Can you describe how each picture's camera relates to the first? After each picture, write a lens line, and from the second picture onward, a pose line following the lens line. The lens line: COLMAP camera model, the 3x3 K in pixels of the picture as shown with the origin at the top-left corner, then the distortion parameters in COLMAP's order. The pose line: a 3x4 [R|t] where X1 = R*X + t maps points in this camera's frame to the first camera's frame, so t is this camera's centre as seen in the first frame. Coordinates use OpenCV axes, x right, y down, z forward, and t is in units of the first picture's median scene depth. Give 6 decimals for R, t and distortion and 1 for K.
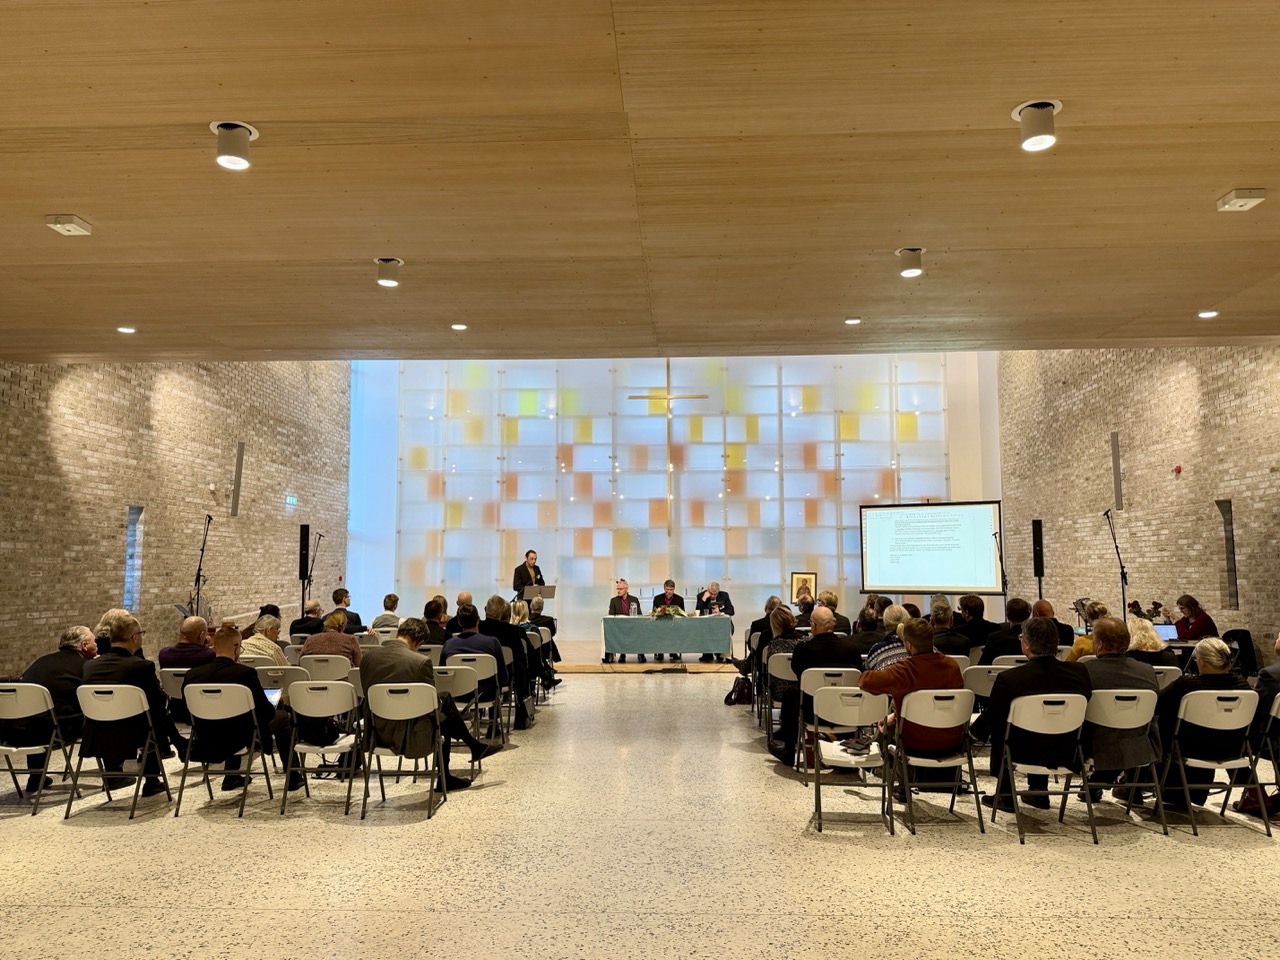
lens RADIAL K [[891.5, 0, 640.0], [0, 891.5, 480.0], [0, 0, 1]] dist [0.001520, -0.003419]
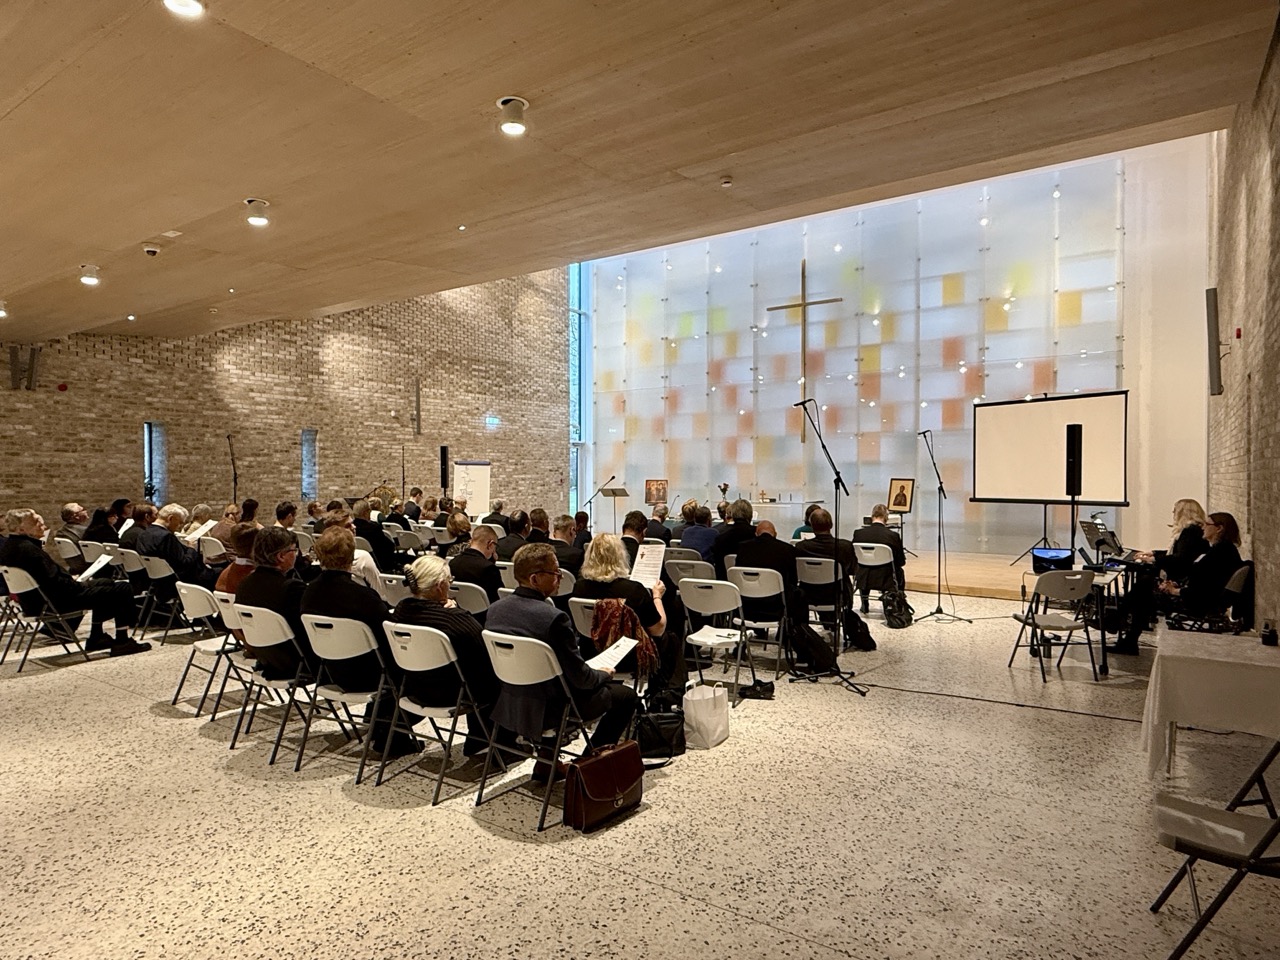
lens RADIAL K [[746.7, 0, 640.0], [0, 746.7, 480.0], [0, 0, 1]] dist [0.002977, 0.000355]
pose [[0.841025, 0.008175, -0.540934, 0.522596], [0.050588, 0.994316, 0.093678, 0.023694], [0.538625, -0.106151, 0.835832, 0.261370]]
